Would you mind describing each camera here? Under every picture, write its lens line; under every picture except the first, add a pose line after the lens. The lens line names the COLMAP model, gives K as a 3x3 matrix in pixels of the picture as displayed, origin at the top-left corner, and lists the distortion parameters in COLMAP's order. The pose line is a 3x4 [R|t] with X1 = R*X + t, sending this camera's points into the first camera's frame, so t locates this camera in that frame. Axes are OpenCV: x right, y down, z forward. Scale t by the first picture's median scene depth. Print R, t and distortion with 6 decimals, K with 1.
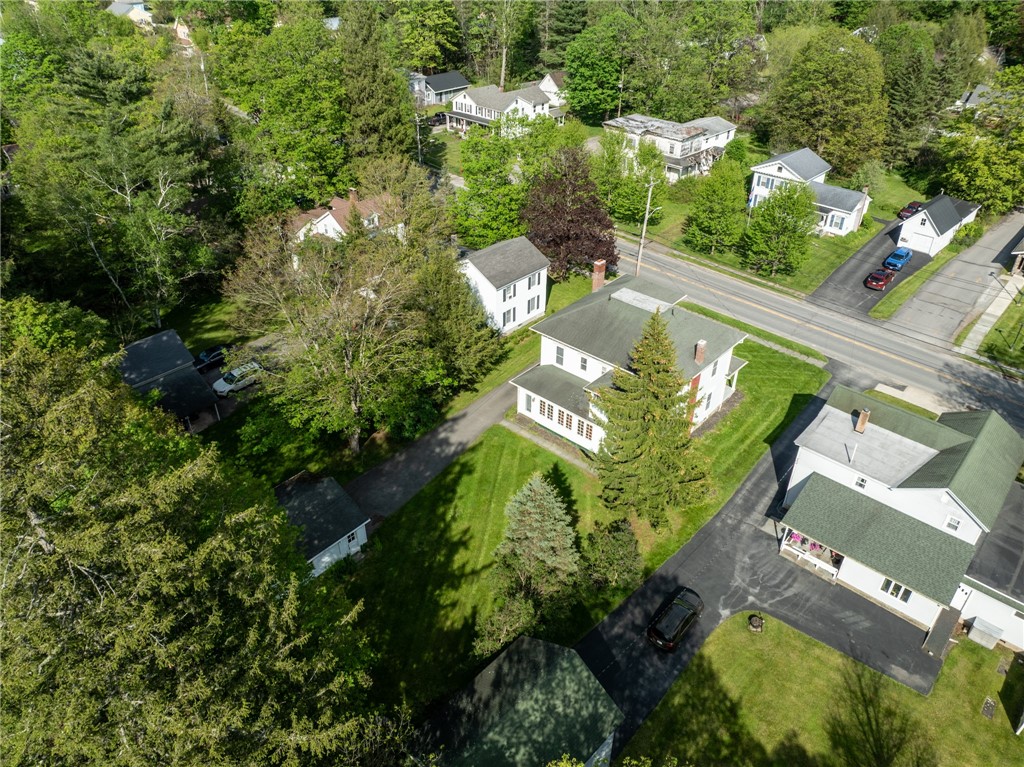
lens RADIAL K [[709.7, 0, 512.0], [0, 709.7, 383.5], [0, 0, 1]] dist [-0.063271, 0.050961]
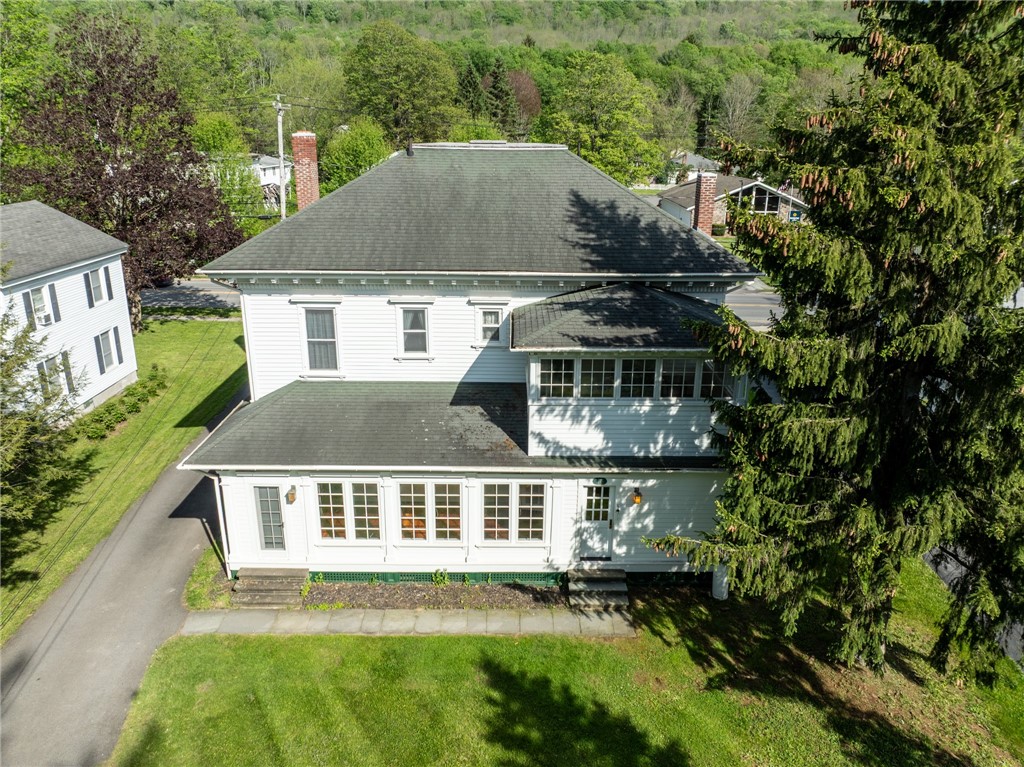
lens RADIAL K [[728.4, 0, 512.0], [0, 728.4, 383.5], [0, 0, 1]] dist [-0.077768, 0.059936]
pose [[0.739896, -0.215910, 0.637132, -0.078696], [0.371095, 0.920957, -0.118856, 0.048644], [-0.561109, 0.324378, 0.761535, 0.711828]]
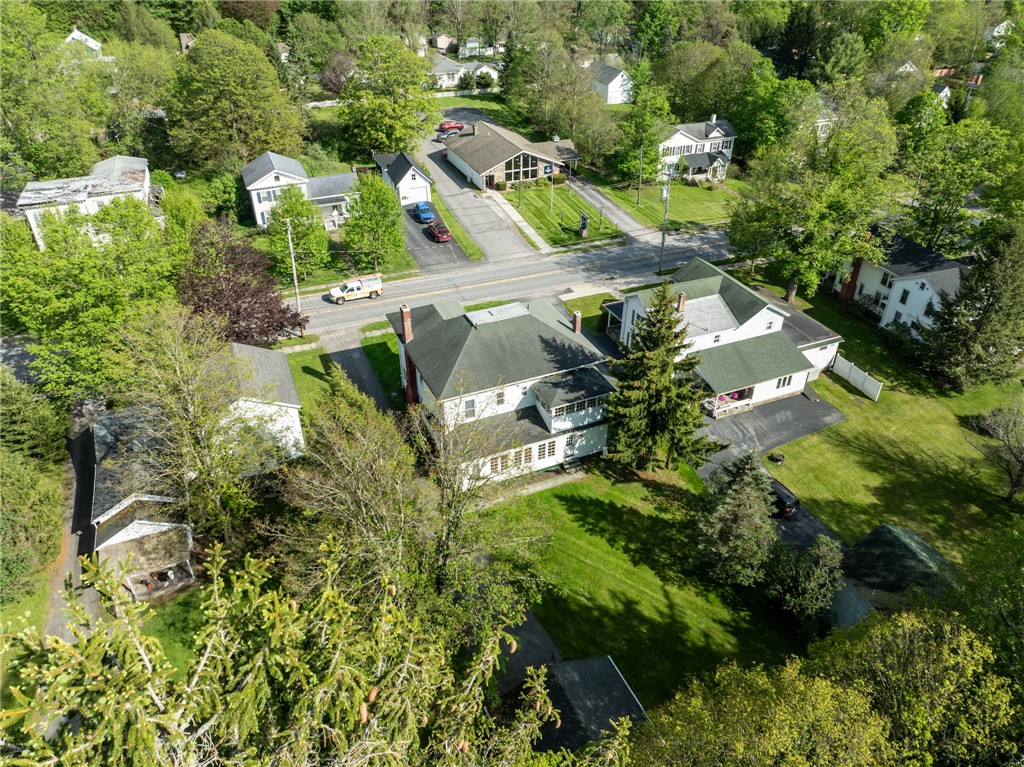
lens RADIAL K [[728.4, 0, 512.0], [0, 728.4, 383.5], [0, 0, 1]] dist [-0.077768, 0.059936]
pose [[0.412447, -0.509697, 0.755048, -0.586380], [0.512048, 0.815217, 0.270607, -0.285605], [-0.753455, 0.275010, 0.597223, 0.400610]]
